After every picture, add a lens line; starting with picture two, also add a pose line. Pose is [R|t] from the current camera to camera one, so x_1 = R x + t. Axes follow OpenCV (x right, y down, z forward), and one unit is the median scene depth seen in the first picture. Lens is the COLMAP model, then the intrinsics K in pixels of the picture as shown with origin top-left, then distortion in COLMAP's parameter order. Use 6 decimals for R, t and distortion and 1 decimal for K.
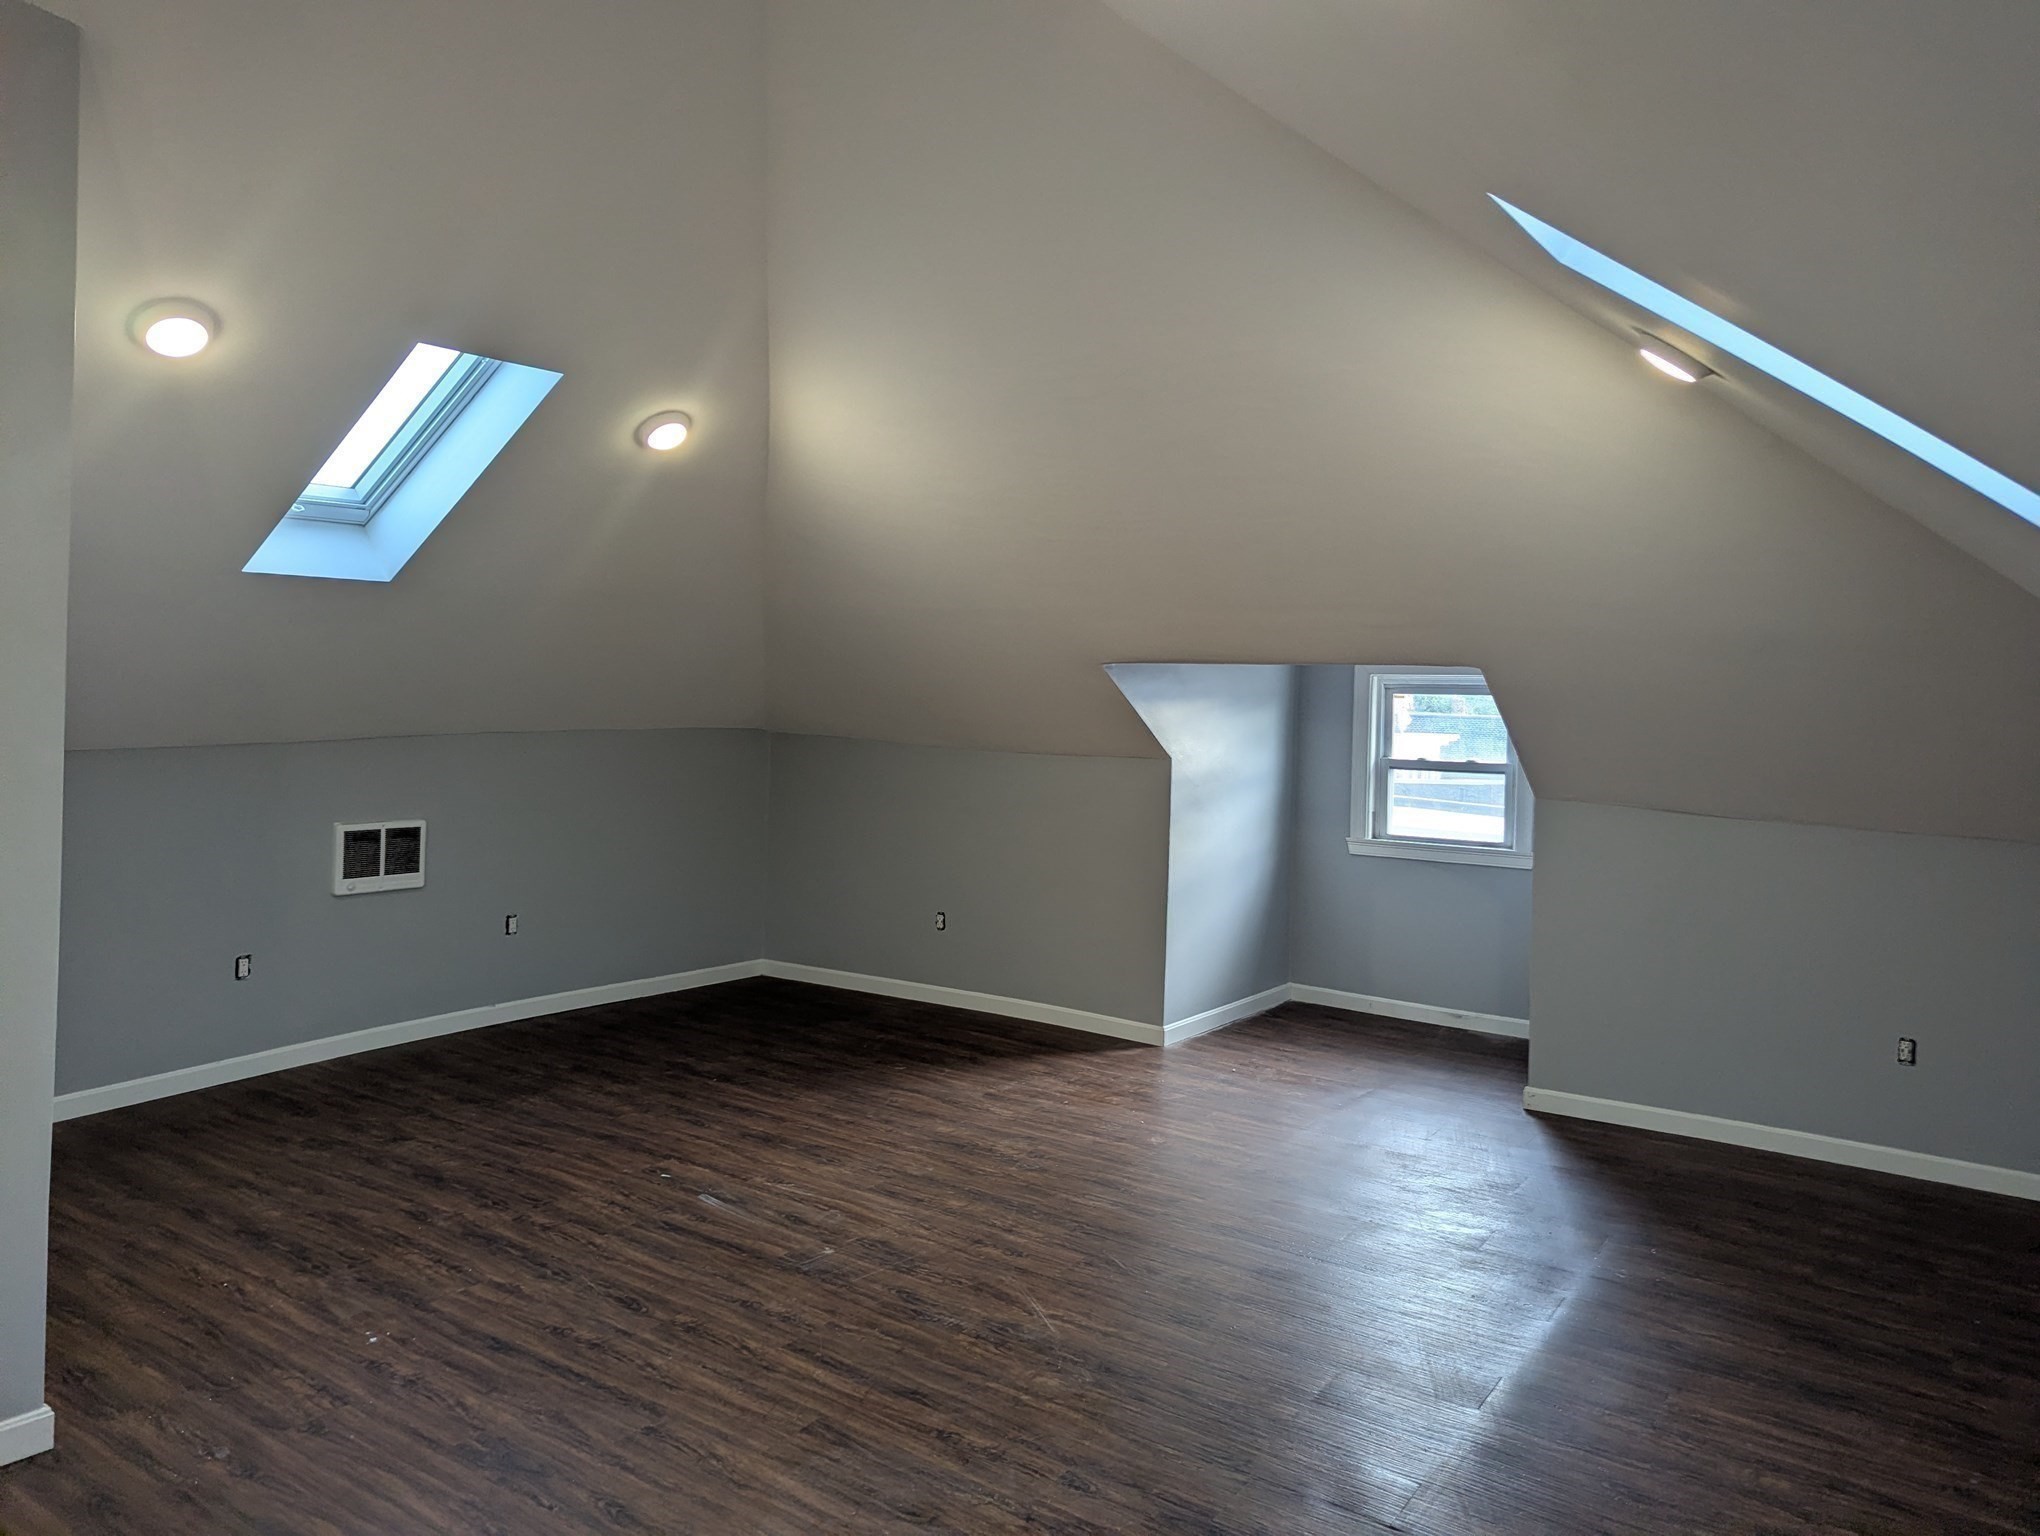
lens RADIAL K [[1446.0, 0, 1057.5], [0, 1446.0, 702.8], [0, 0, 1]] dist [0.056343, -0.045677]
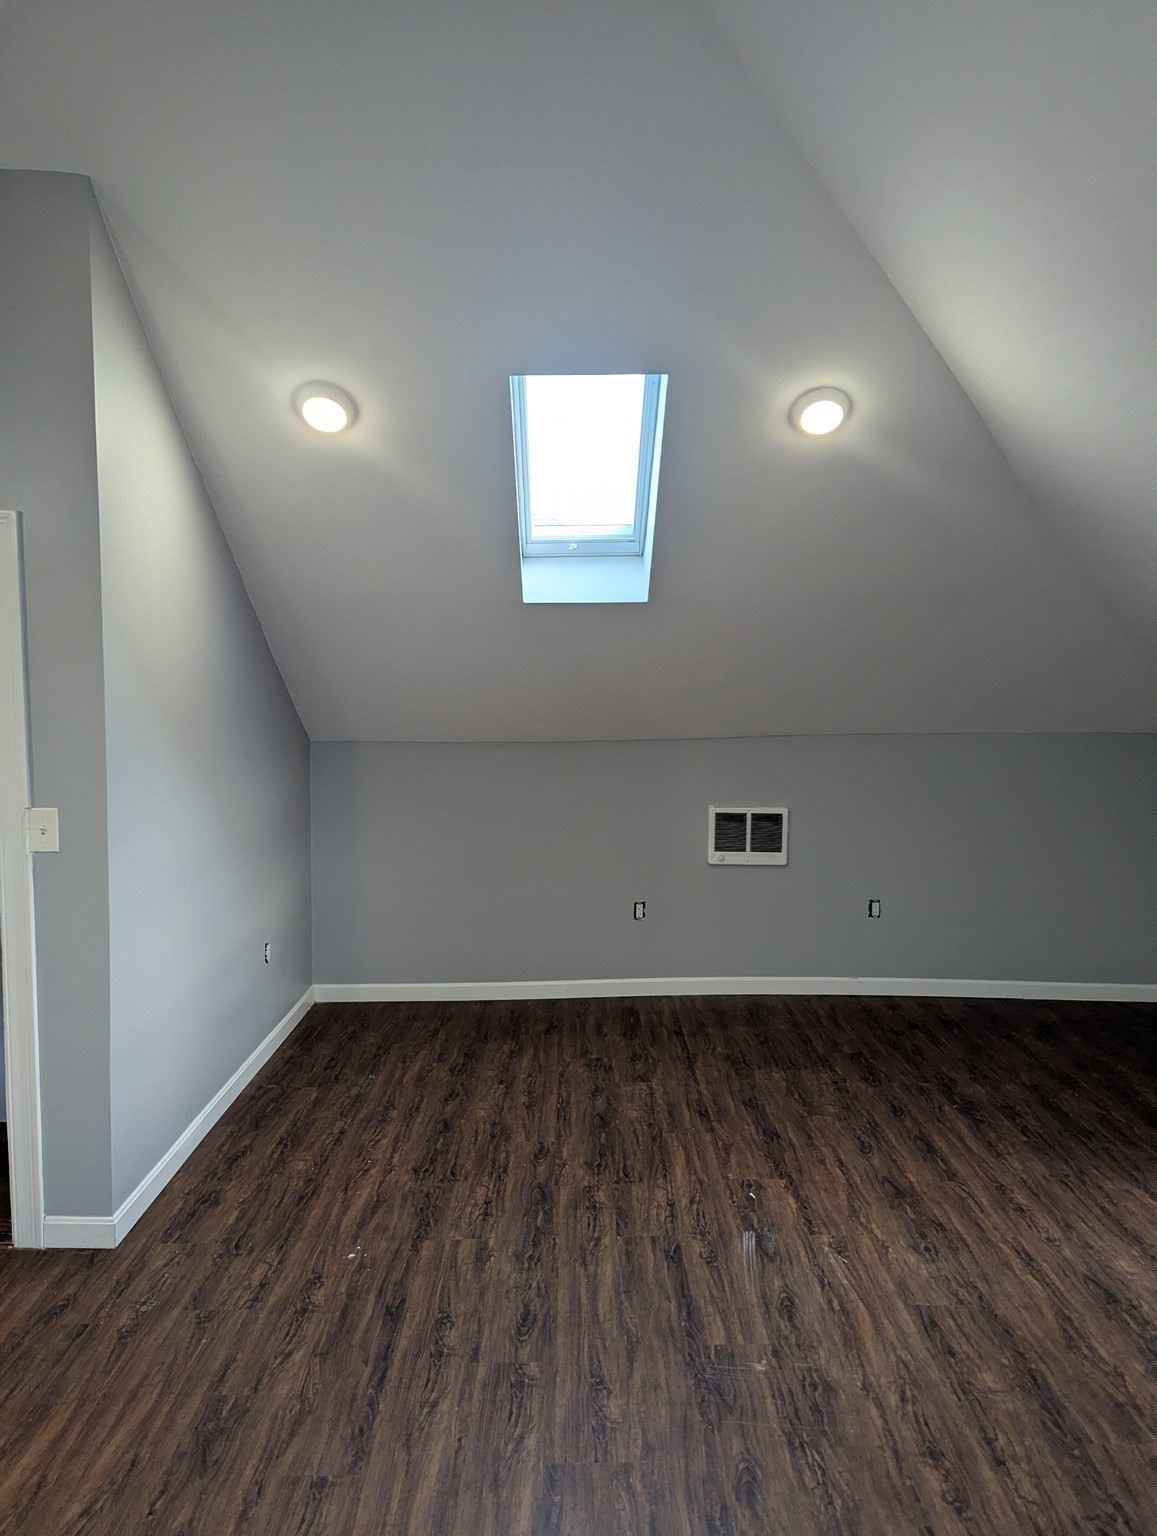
lens RADIAL K [[1088.7, 0, 581.6], [0, 1088.7, 765.9], [0, 0, 1]] dist [0.056343, -0.045677]
pose [[0.564615, 0.035314, -0.824599, 0.246469], [0.006195, 0.998875, 0.047018, 0.006913], [0.825331, -0.031655, 0.563761, 0.494103]]
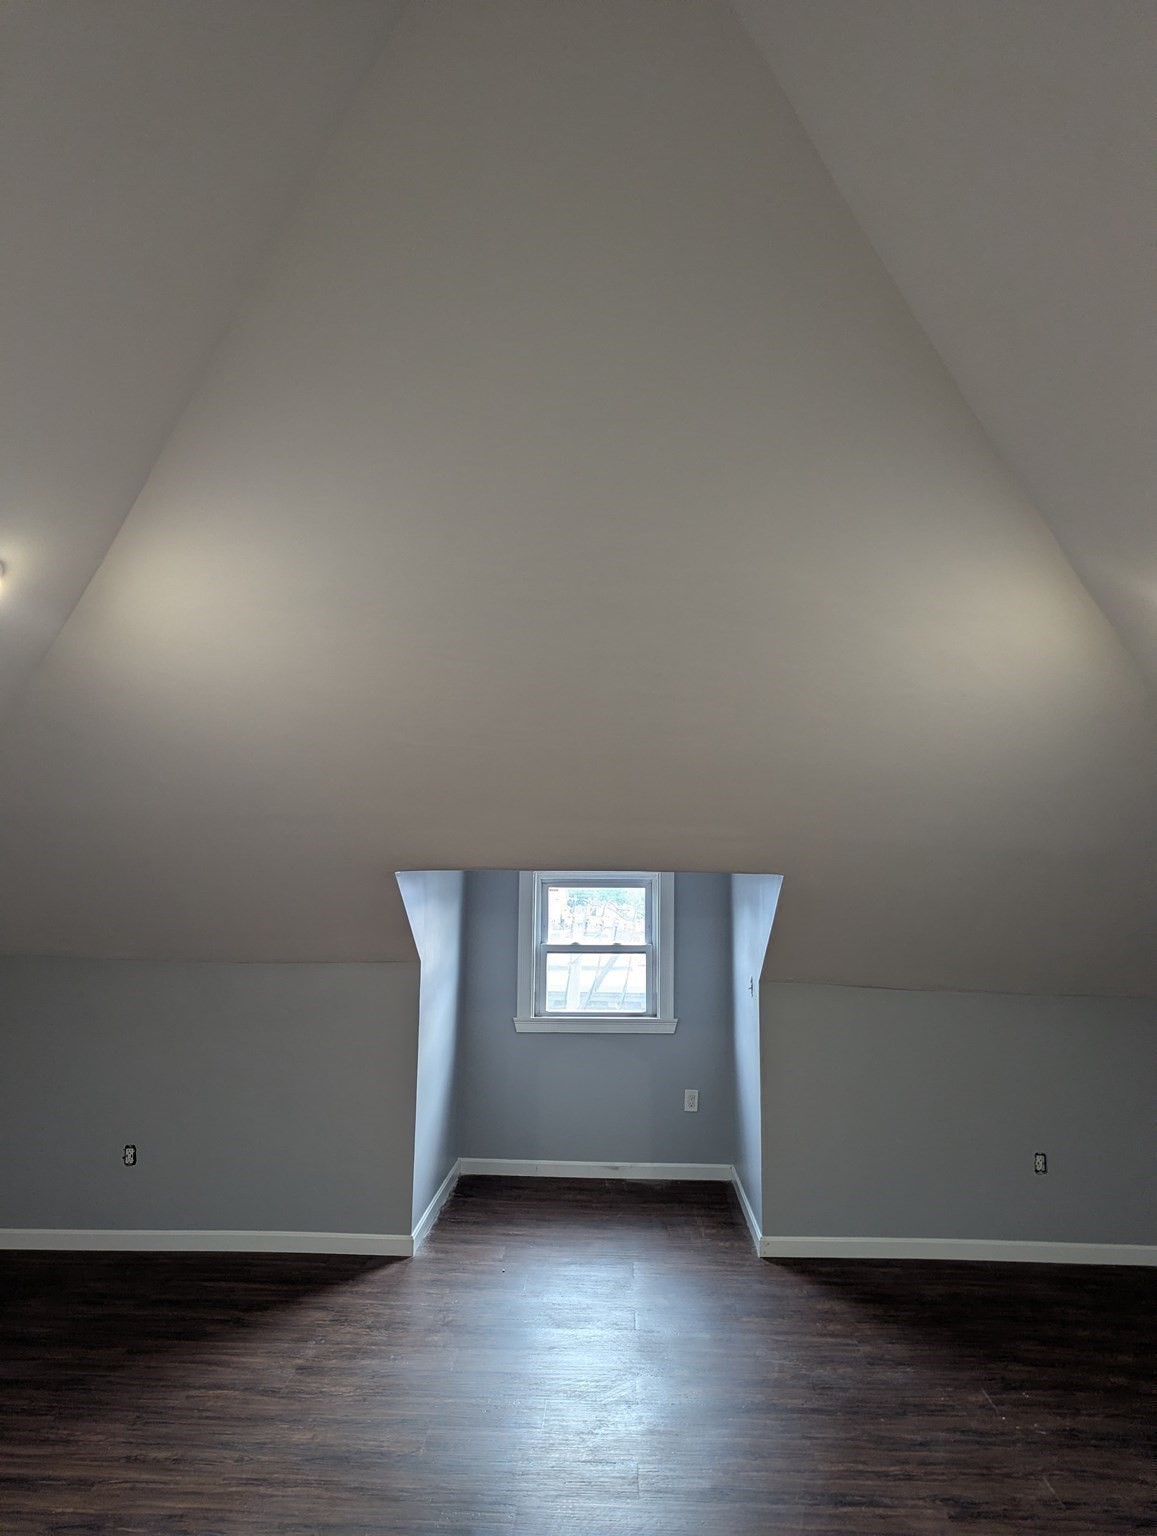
lens RADIAL K [[1088.7, 0, 584.1], [0, 1088.7, 762.4], [0, 0, 1]] dist [0.056343, -0.045677]
pose [[0.848589, 0.032660, 0.528043, -0.317438], [0.017896, 0.995749, -0.090348, -0.040657], [-0.528750, 0.086118, 0.844398, 0.362696]]
